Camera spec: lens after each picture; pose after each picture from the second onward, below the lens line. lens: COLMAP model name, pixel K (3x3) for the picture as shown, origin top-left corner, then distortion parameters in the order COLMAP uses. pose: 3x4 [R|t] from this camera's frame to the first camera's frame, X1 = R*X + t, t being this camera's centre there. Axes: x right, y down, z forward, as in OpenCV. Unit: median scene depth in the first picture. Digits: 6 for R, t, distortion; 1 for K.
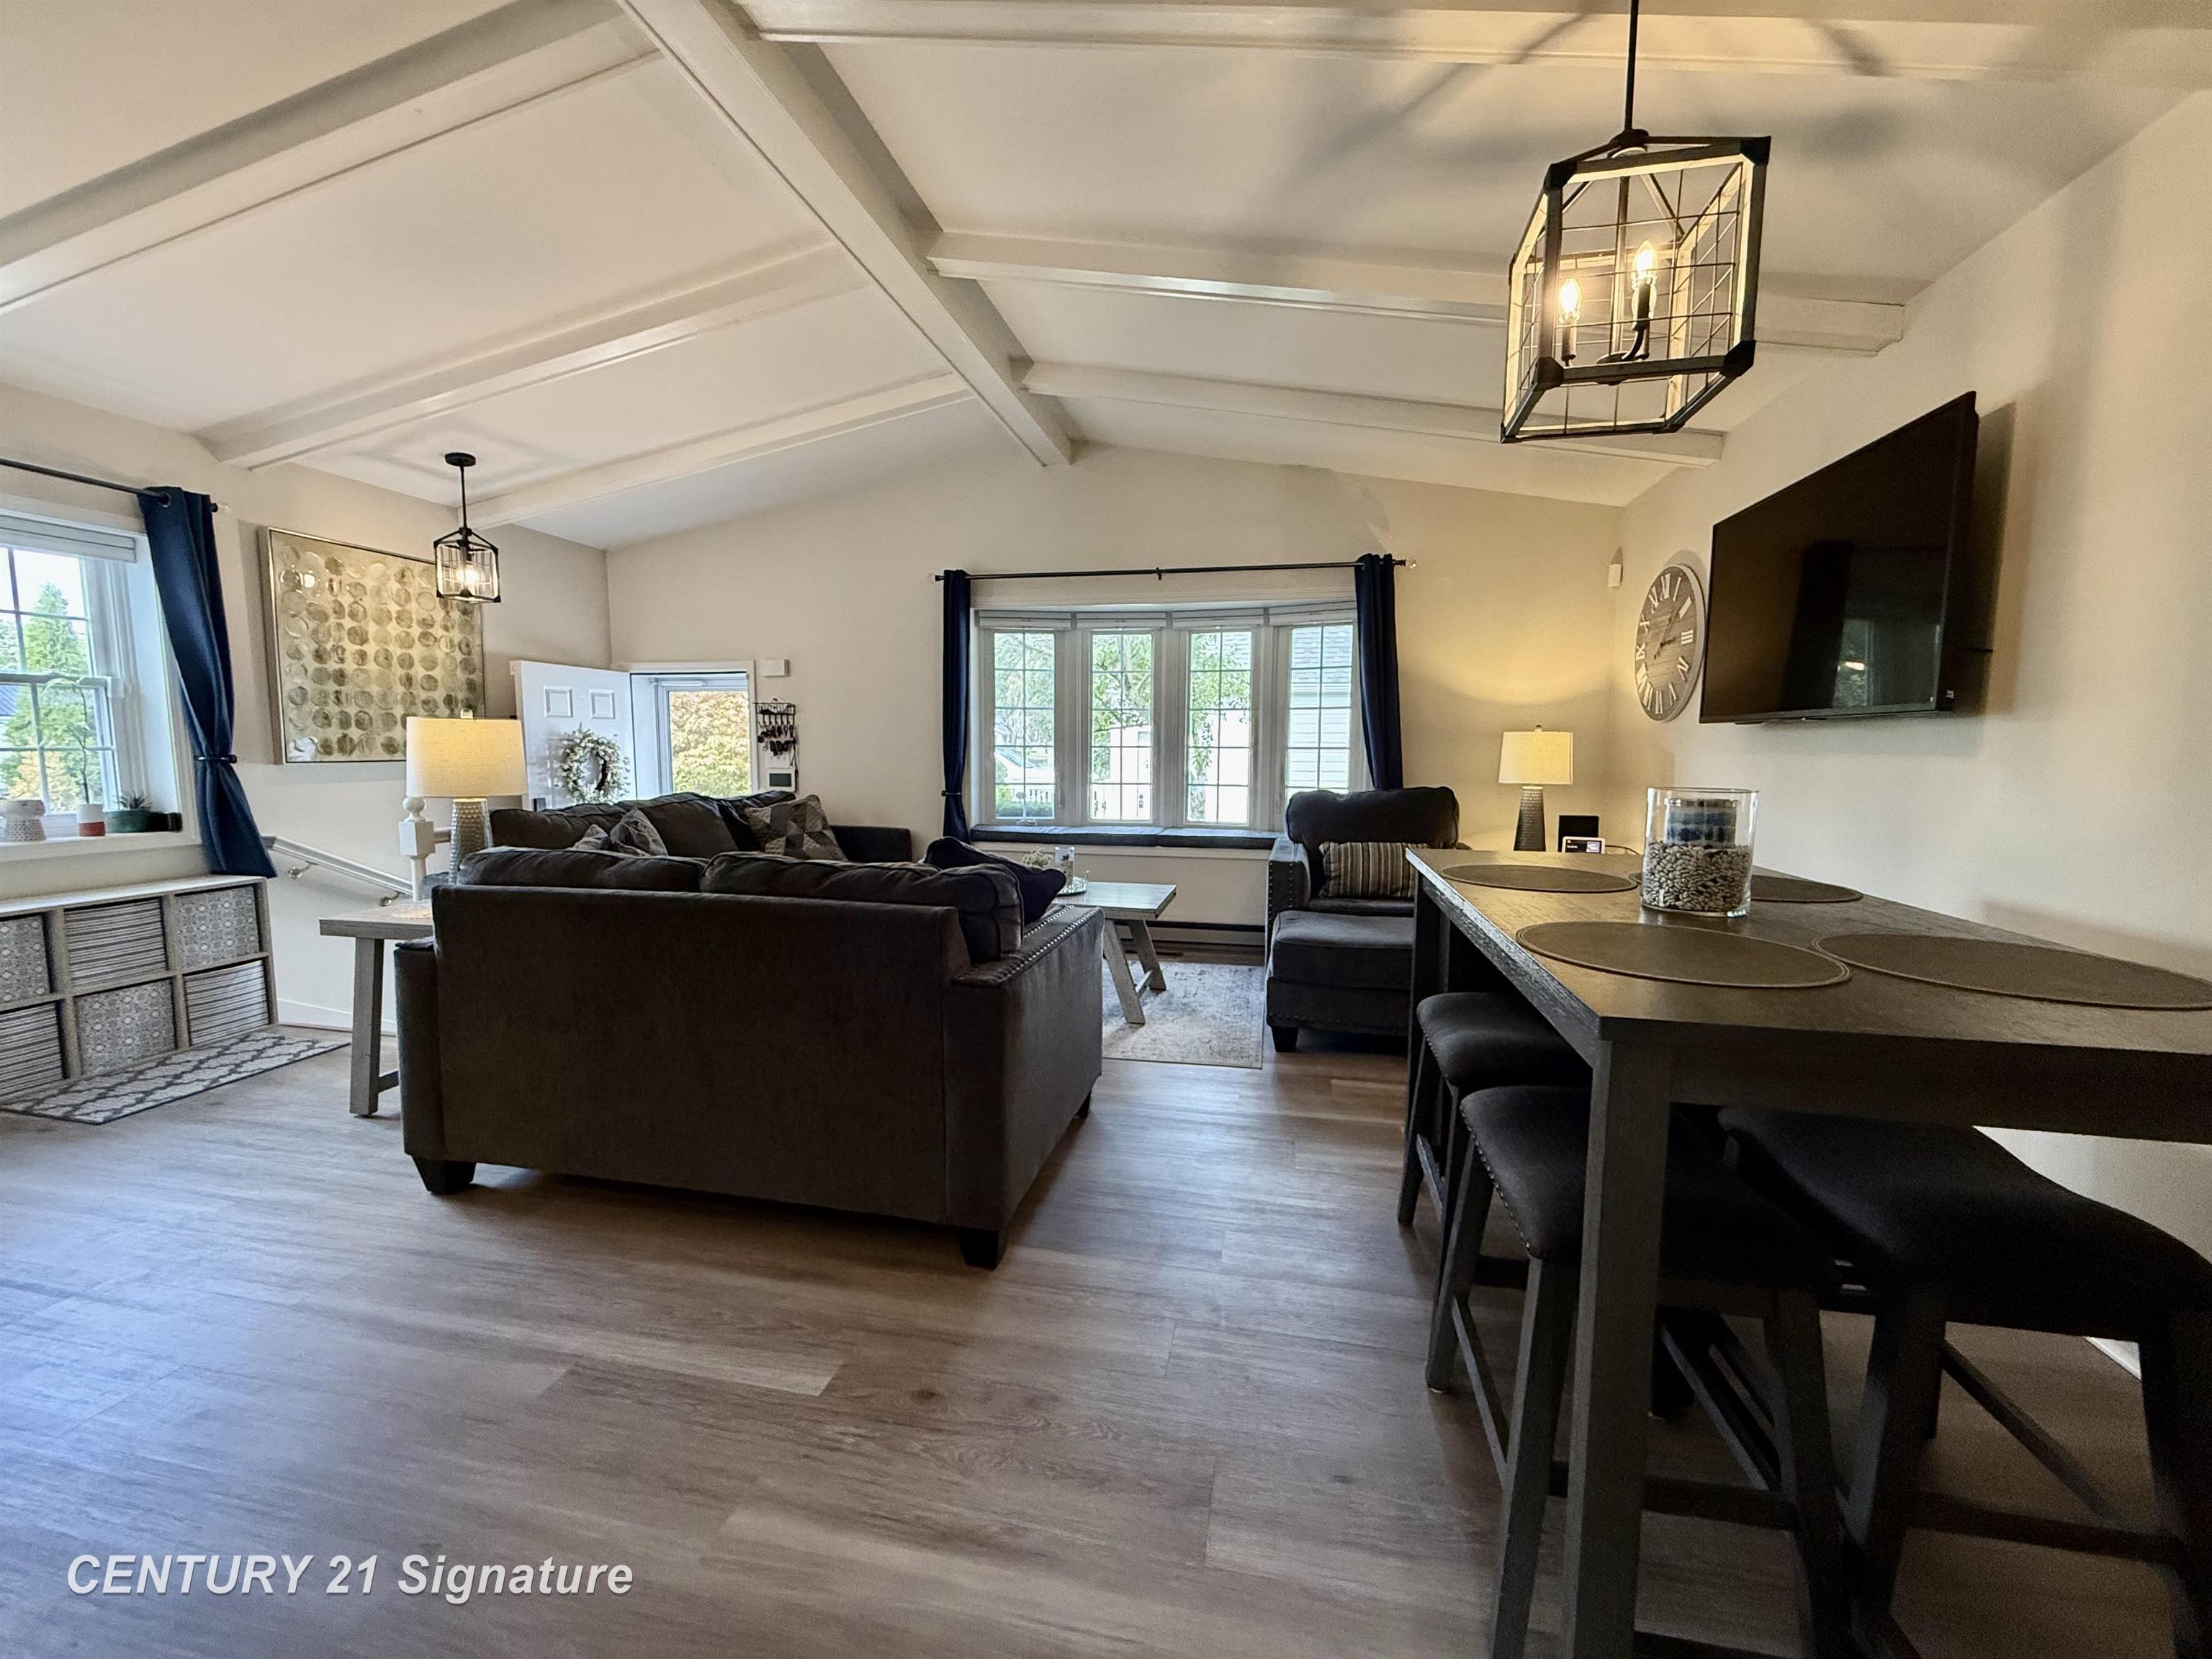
lens RADIAL K [[892.7, 0, 1108.1], [0, 892.7, 832.2], [0, 0, 1]] dist [-0.002827, -0.000360]
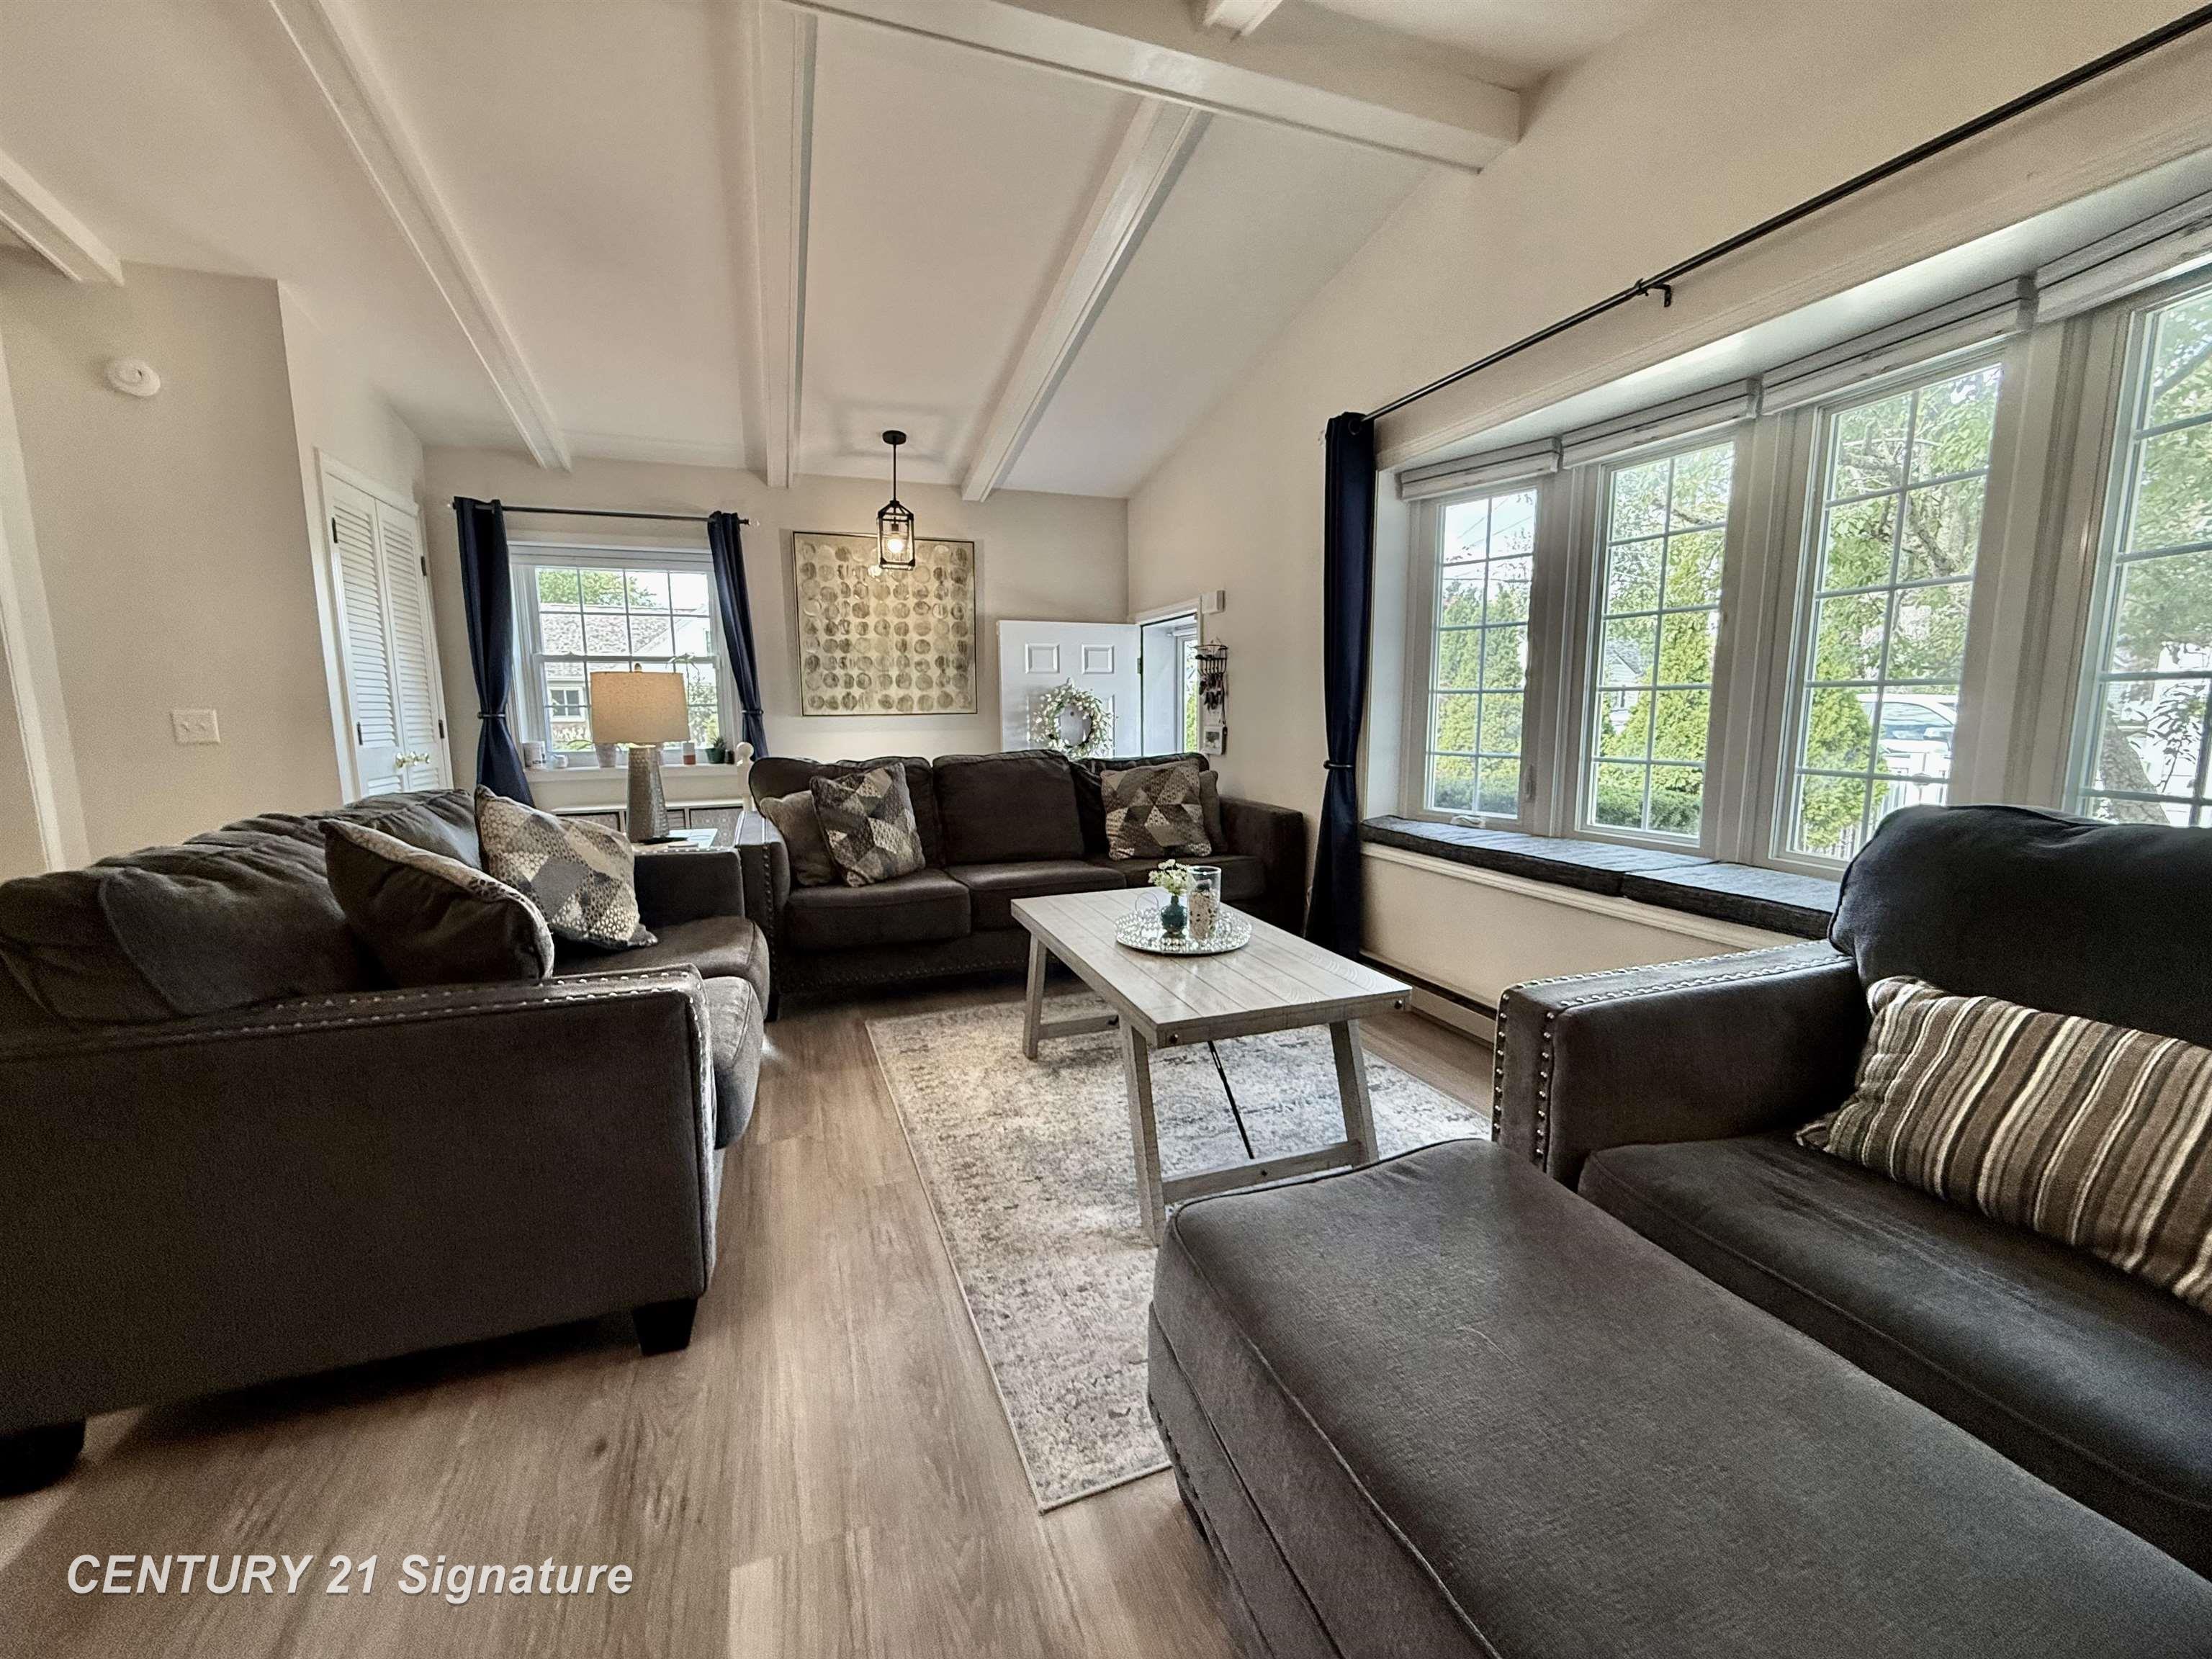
lens RADIAL K [[892.7, 0, 1097.6], [0, 892.7, 832.4], [0, 0, 1]] dist [-0.002827, -0.000360]
pose [[0.522587, 0.108576, -0.845644, 0.353418], [-0.075127, 0.993864, 0.081180, -0.040910], [0.849270, 0.021107, 0.527537, 0.597309]]
